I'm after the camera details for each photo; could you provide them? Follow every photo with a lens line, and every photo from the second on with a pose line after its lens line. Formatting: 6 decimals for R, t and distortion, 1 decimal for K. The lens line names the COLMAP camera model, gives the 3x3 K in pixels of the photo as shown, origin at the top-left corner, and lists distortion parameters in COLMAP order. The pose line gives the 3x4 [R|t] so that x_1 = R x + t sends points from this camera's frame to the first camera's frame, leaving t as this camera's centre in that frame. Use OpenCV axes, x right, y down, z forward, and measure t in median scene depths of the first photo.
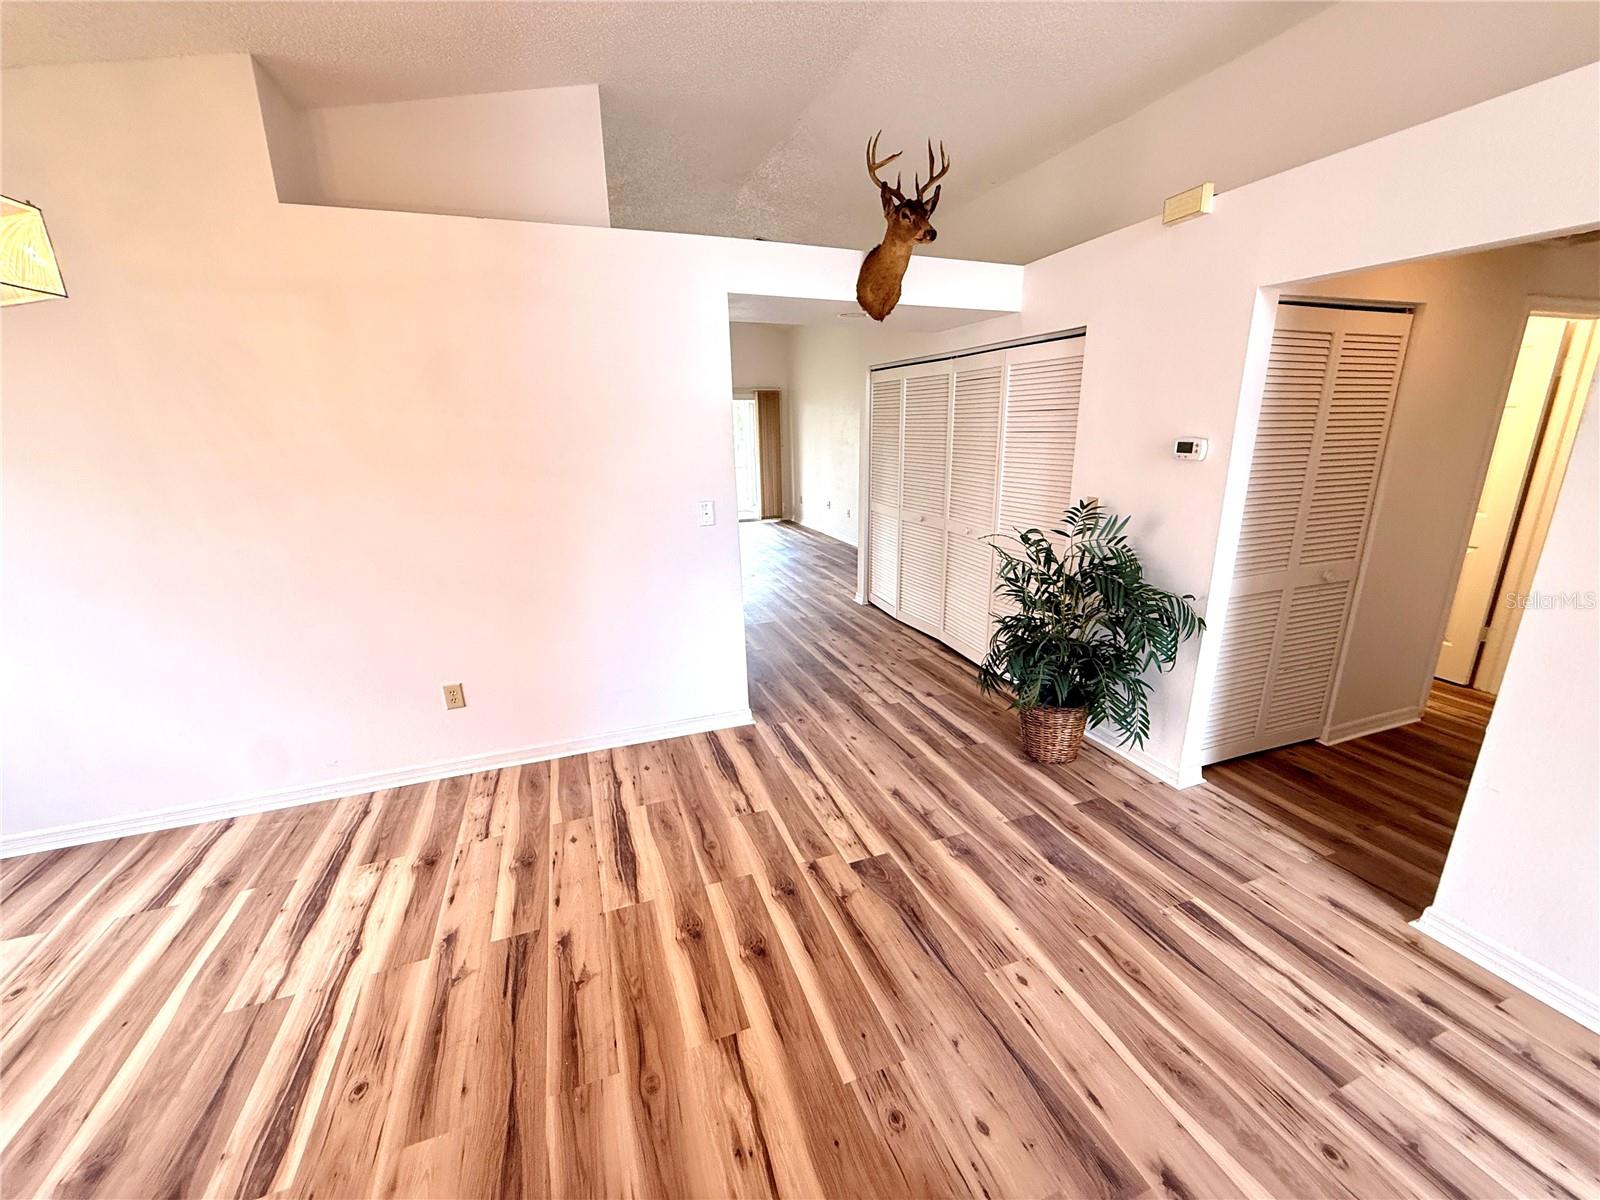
lens RADIAL K [[639.3, 0, 799.0], [0, 639.3, 602.8], [0, 0, 1]] dist [0.001036, -0.000091]
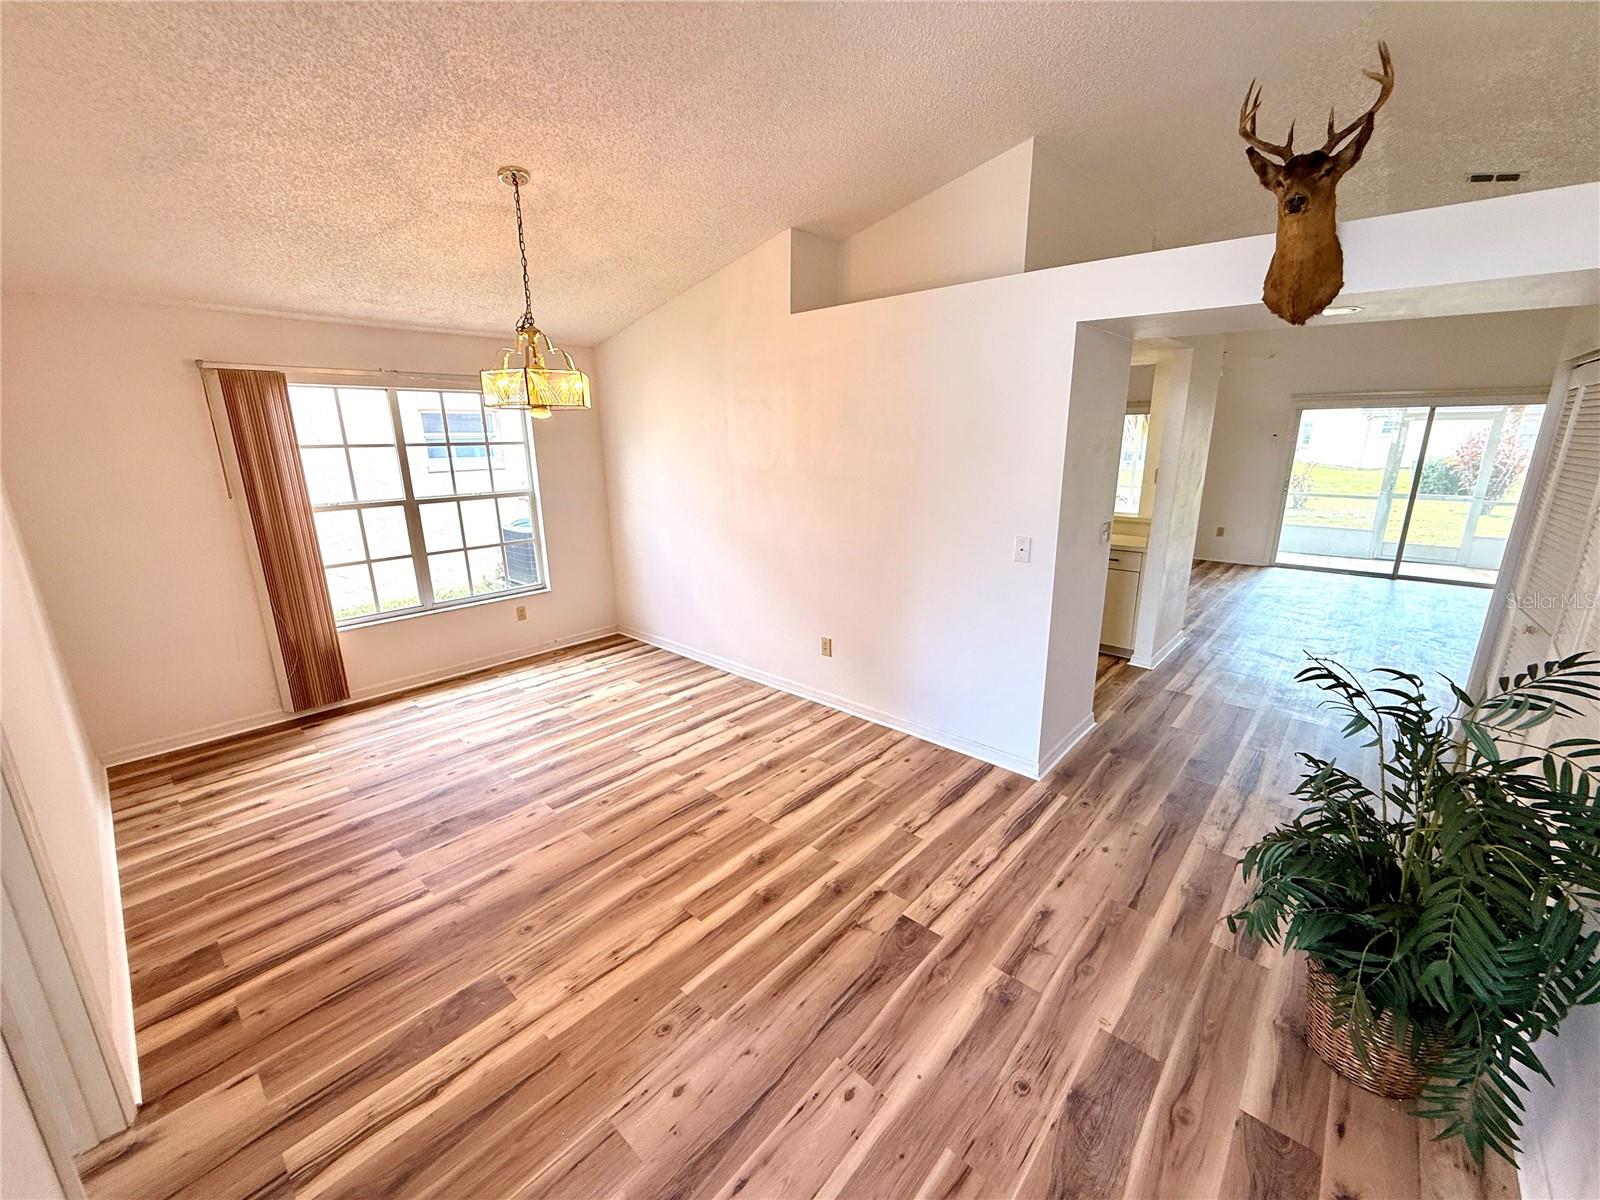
lens RADIAL K [[637.0, 0, 801.2], [0, 637.0, 603.6], [0, 0, 1]] dist [0.000041, -0.000103]
pose [[0.463998, 0.241010, -0.852420, 0.718096], [-0.239227, 0.960615, 0.141382, -0.153785], [0.852922, 0.138321, 0.503380, 0.298311]]
